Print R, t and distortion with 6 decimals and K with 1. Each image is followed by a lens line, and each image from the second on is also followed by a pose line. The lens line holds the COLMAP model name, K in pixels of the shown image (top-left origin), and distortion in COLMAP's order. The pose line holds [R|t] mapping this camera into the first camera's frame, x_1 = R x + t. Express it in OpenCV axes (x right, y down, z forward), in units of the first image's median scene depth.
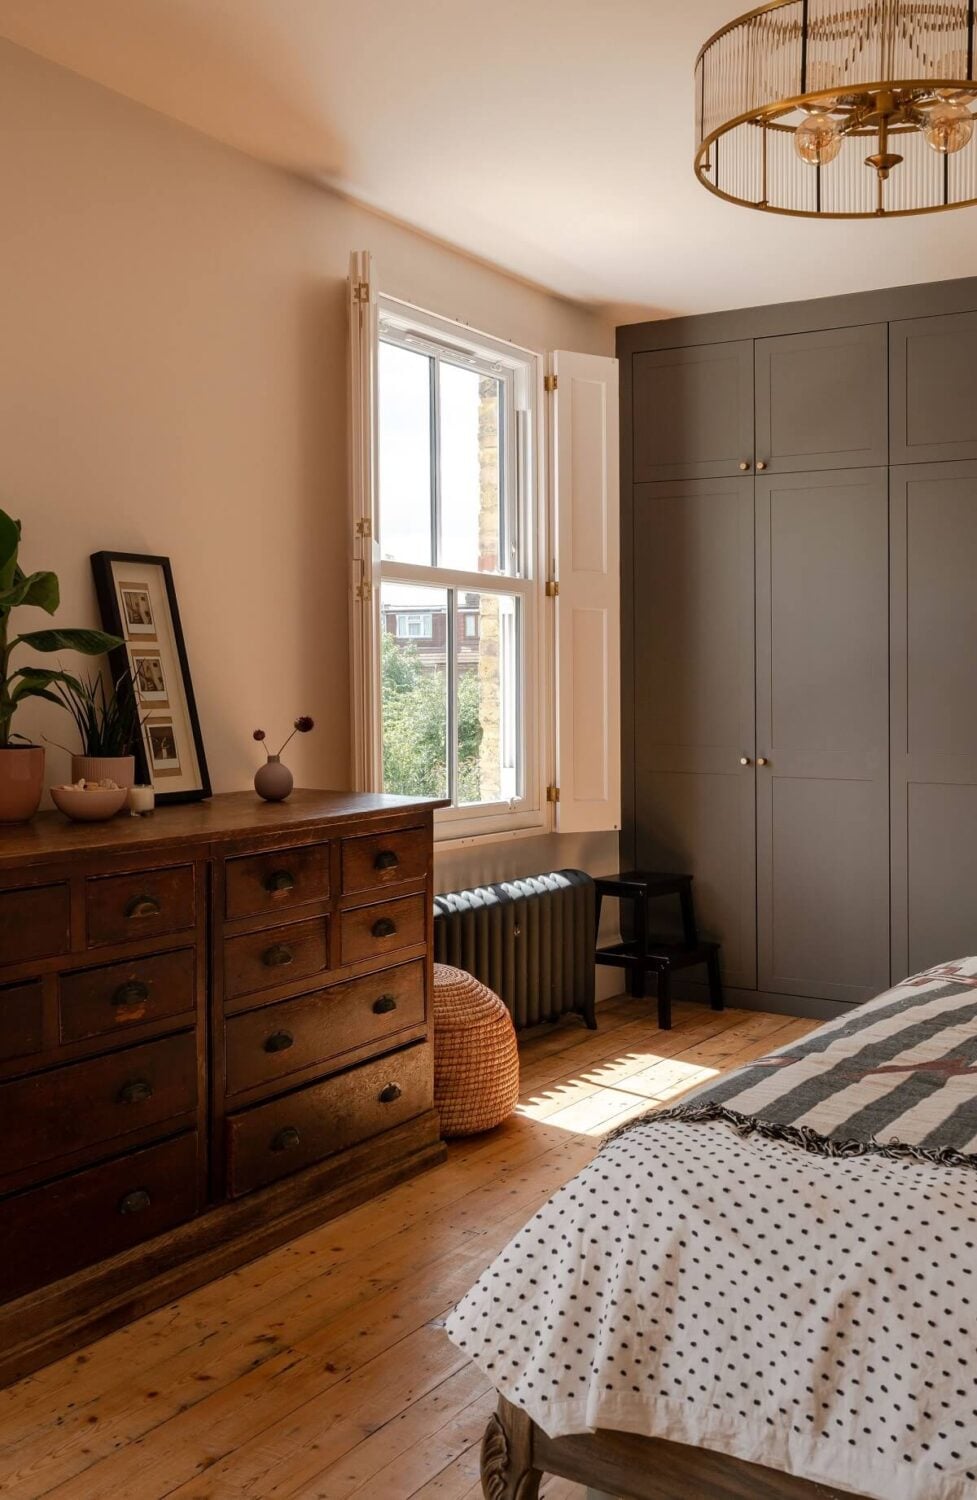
lens RADIAL K [[1487.1, 0, 488.5], [0, 1487.1, 711.4], [0, 0, 1]] dist [0.002162, -0.020123]
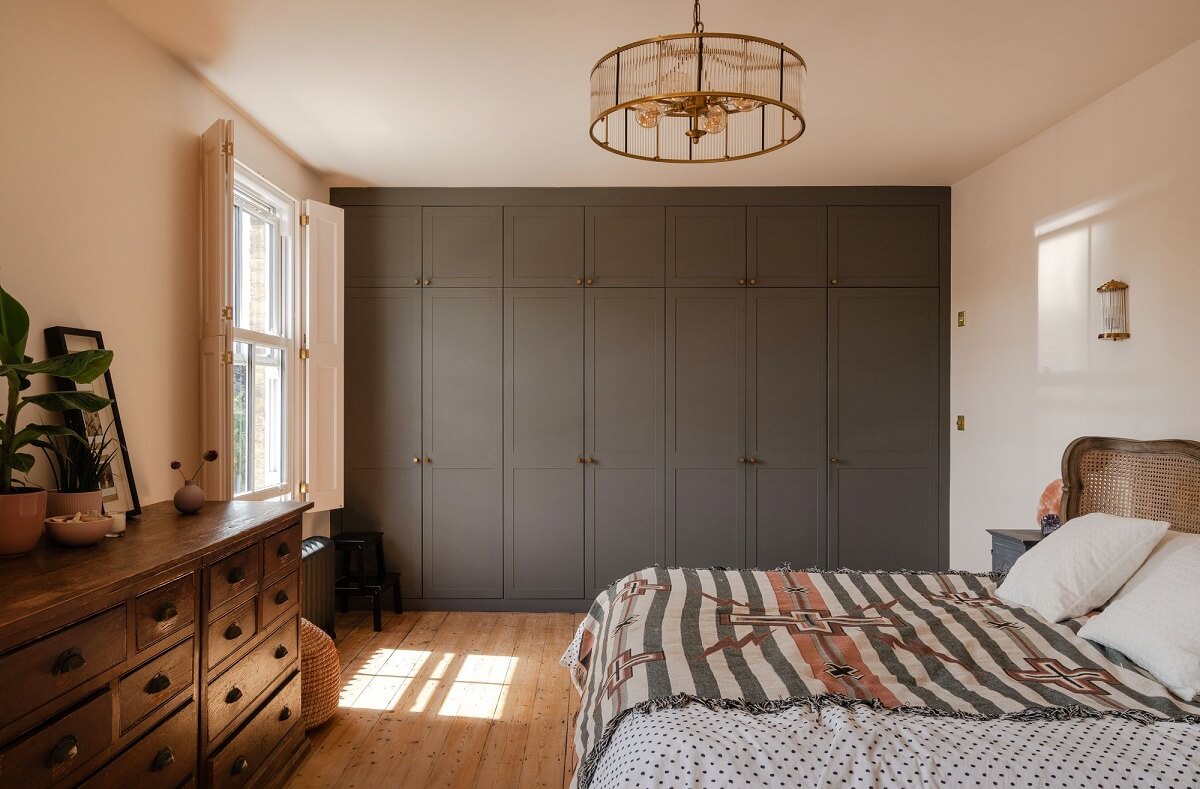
lens RADIAL K [[851.2, 0, 600.0], [0, 851.2, 394.5], [0, 0, 1]] dist [-0.003221, -0.001944]
pose [[0.843472, -0.002889, 0.537166, -0.219724], [0.015109, 0.999717, -0.018349, -0.025538], [-0.536961, 0.023593, 0.843277, 0.126927]]
